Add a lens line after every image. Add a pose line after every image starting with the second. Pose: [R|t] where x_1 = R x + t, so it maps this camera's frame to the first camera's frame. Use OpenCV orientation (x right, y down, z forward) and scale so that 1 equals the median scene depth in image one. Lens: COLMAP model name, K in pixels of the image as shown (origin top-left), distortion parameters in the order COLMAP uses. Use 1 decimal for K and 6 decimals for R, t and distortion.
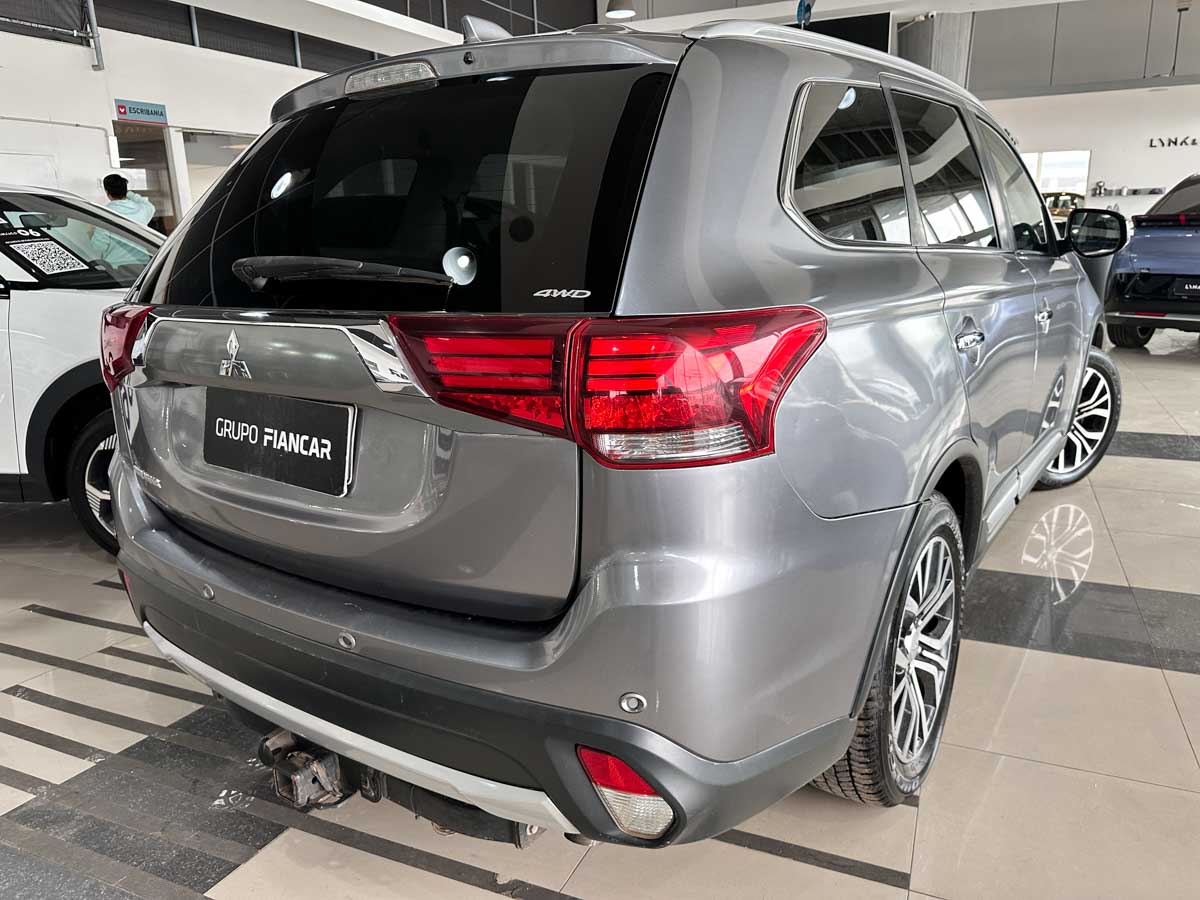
lens RADIAL K [[855.1, 0, 597.4], [0, 855.1, 441.7], [0, 0, 1]] dist [0.078687, -0.097582]
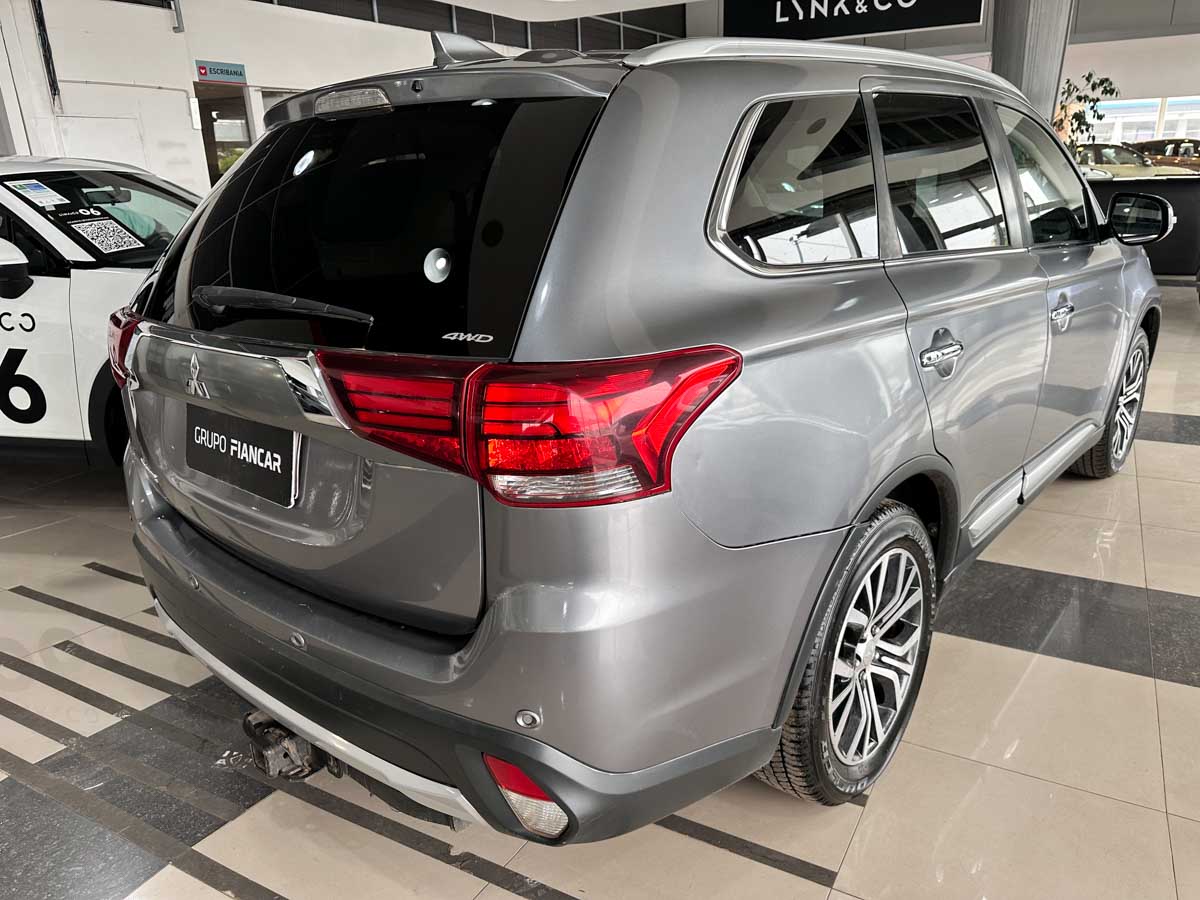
lens RADIAL K [[850.7, 0, 606.3], [0, 850.7, 453.5], [0, 0, 1]] dist [0.085395, -0.108125]
pose [[0.995467, 0.027429, -0.091064, 0.163471], [-0.020610, 0.996971, 0.074998, -0.080453], [0.092845, -0.072781, 0.993017, -0.027077]]
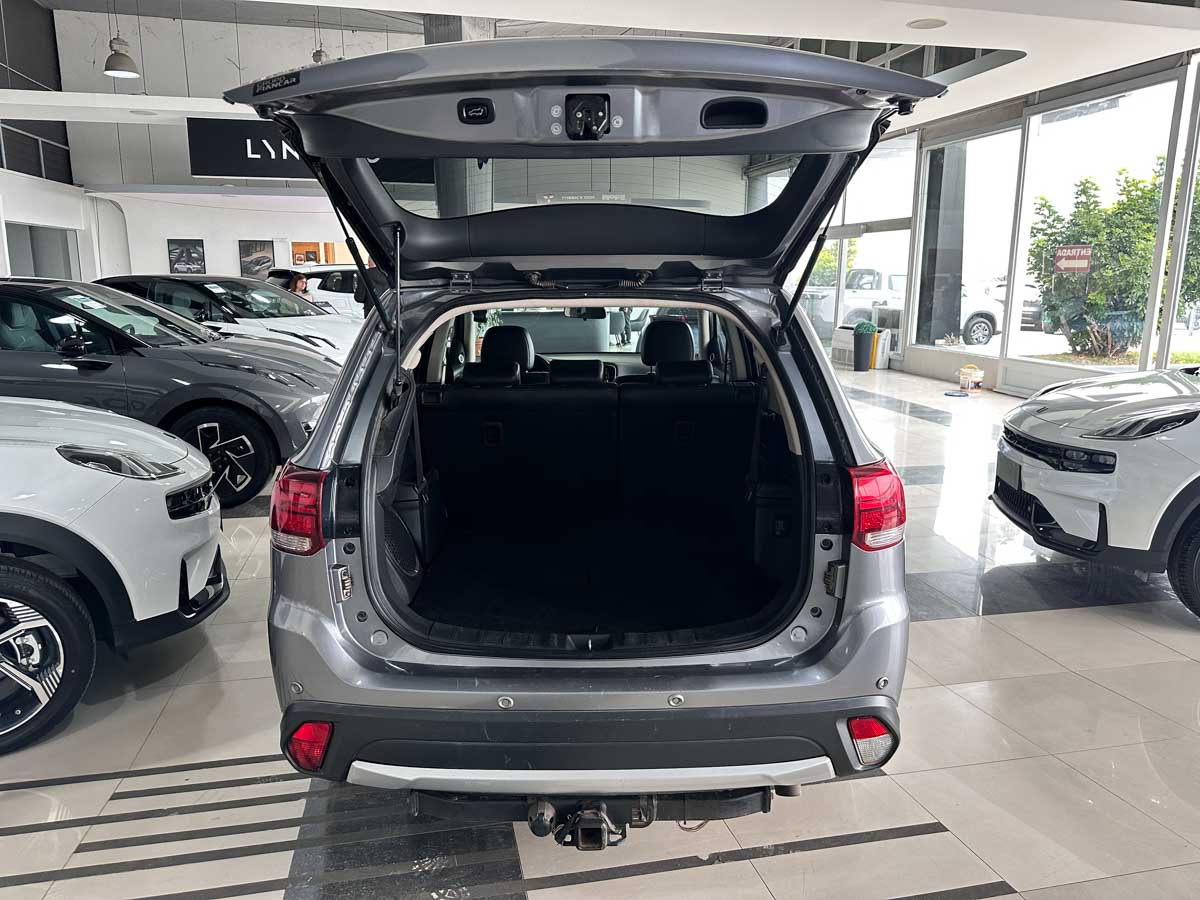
lens RADIAL K [[855.1, 0, 597.4], [0, 855.1, 441.7], [0, 0, 1]] dist [0.078687, -0.097582]
pose [[0.813502, -0.076593, 0.576496, -1.011567], [0.113392, 0.993154, -0.028060, -0.144288], [-0.570400, 0.088197, 0.816618, -0.109393]]
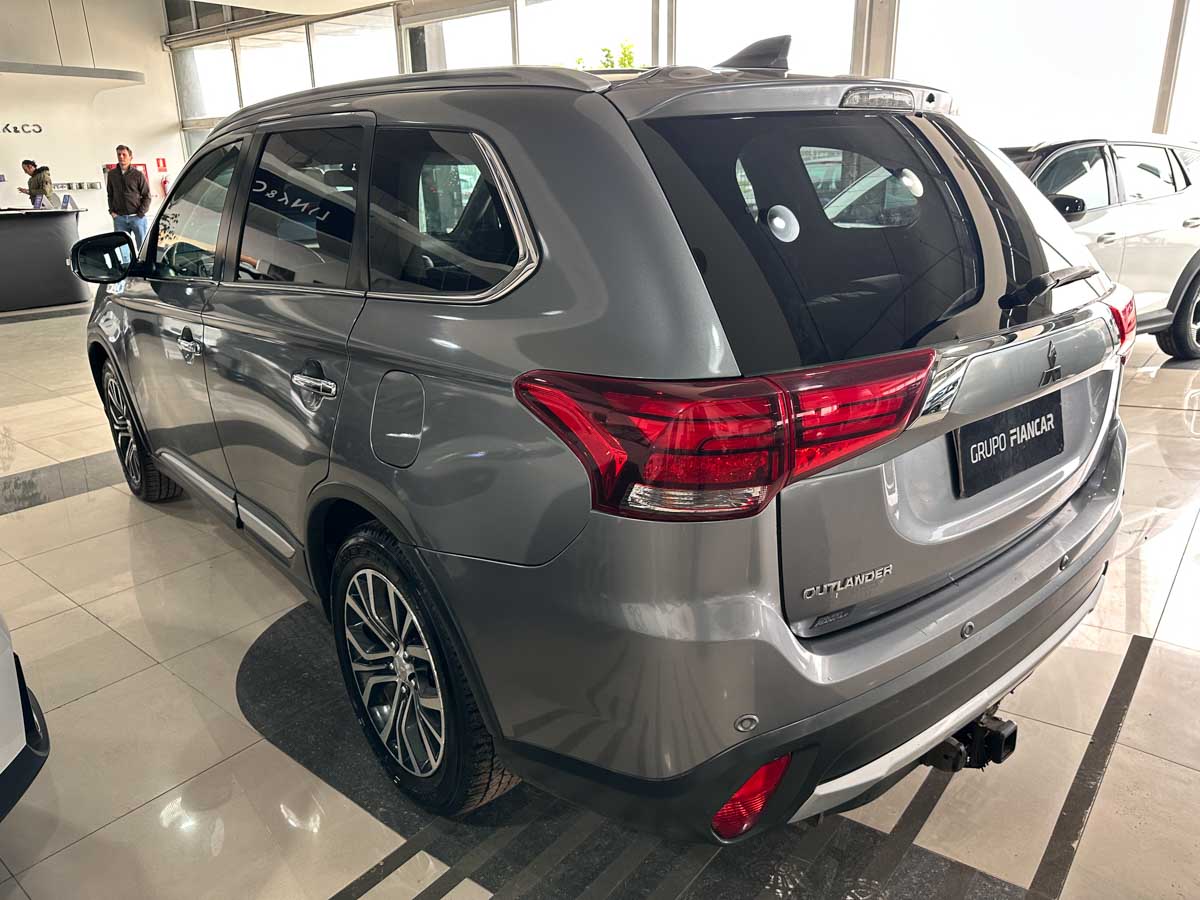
lens RADIAL K [[855.1, 0, 597.4], [0, 855.1, 441.7], [0, 0, 1]] dist [0.078687, -0.097582]
pose [[0.260982, -0.266109, 0.927941, -1.380813], [0.251259, 0.946849, 0.200865, -0.317245], [-0.932072, 0.180731, 0.313973, 1.031363]]
